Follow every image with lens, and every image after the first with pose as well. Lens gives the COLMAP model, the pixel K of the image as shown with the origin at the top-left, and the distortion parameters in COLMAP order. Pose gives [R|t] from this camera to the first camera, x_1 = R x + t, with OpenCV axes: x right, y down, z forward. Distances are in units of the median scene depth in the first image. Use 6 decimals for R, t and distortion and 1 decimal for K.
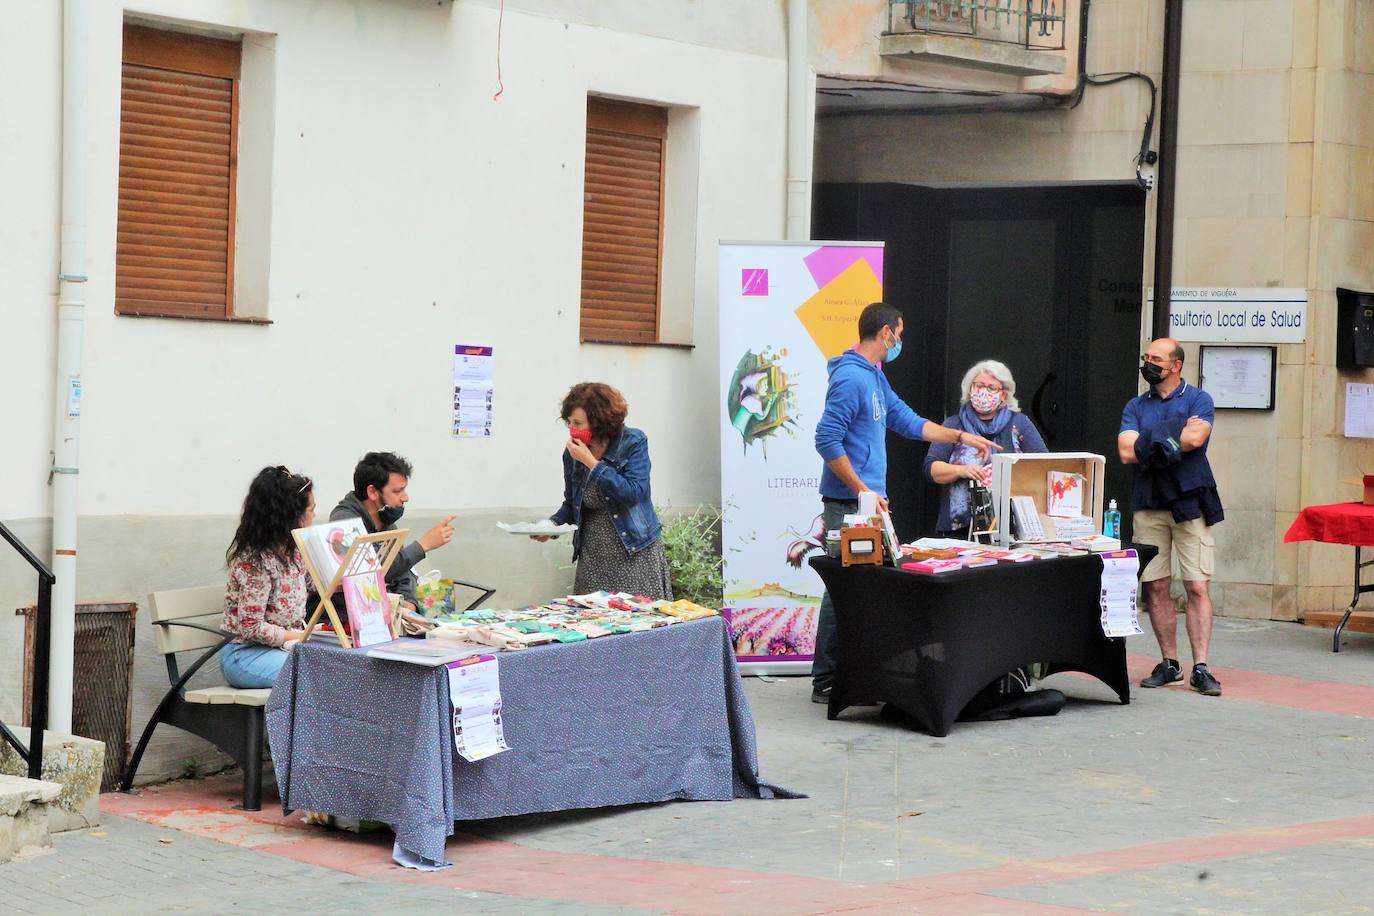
lens RADIAL K [[4508.7, 0, 687.0], [0, 4508.7, 458.0], [0, 0, 1]] dist [-0.031836, 0.672507]
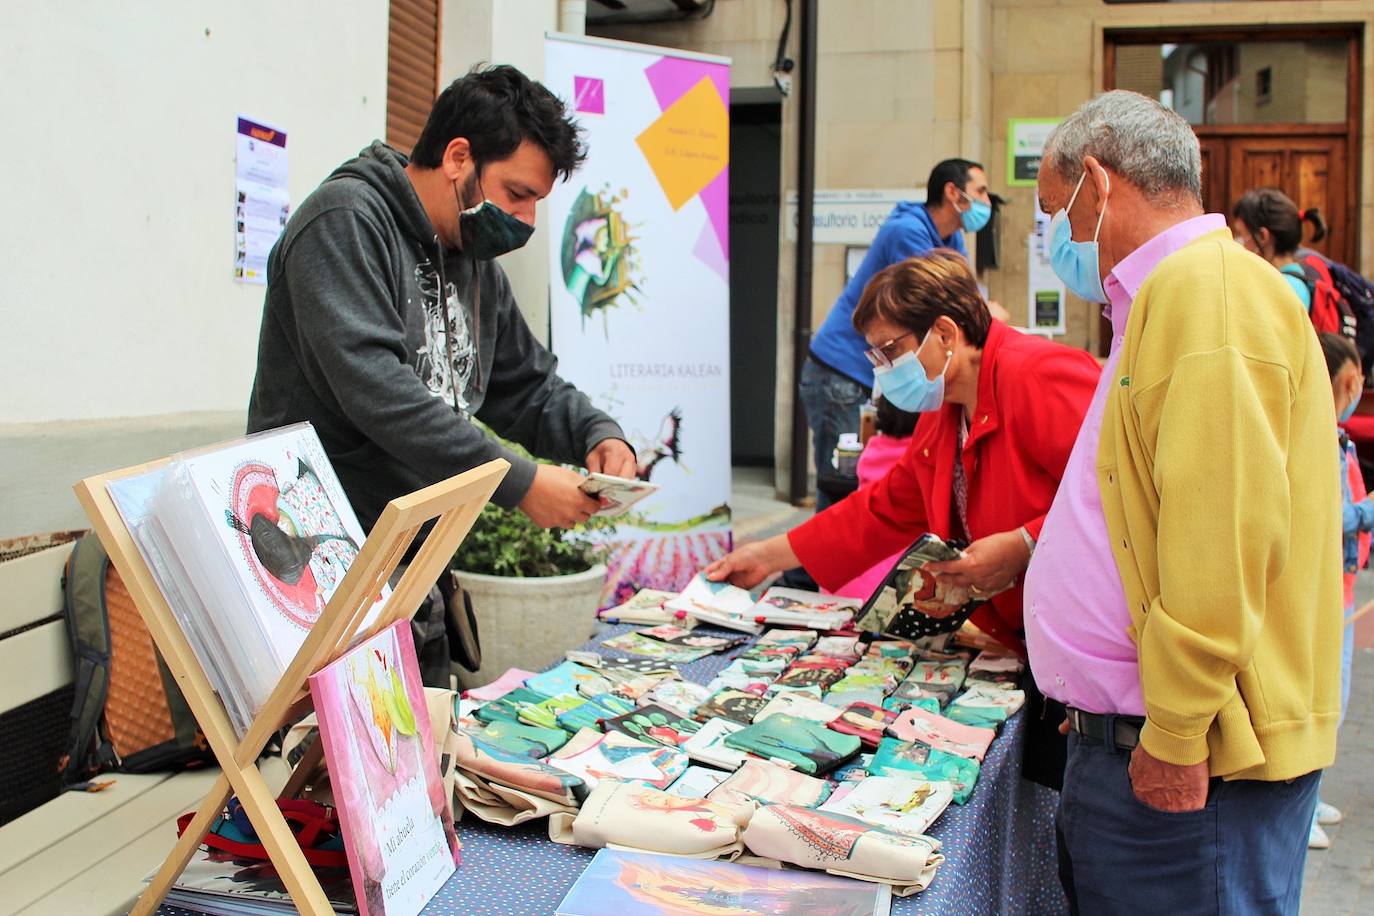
lens RADIAL K [[1747.1, 0, 687.0], [0, 1747.1, 458.0], [0, 0, 1]] dist [-0.155195, 0.075192]
pose [[0.932400, -0.026245, 0.360473, -0.067465], [0.014544, 0.999277, 0.035134, 0.009190], [-0.361134, -0.027516, 0.932108, 0.679626]]
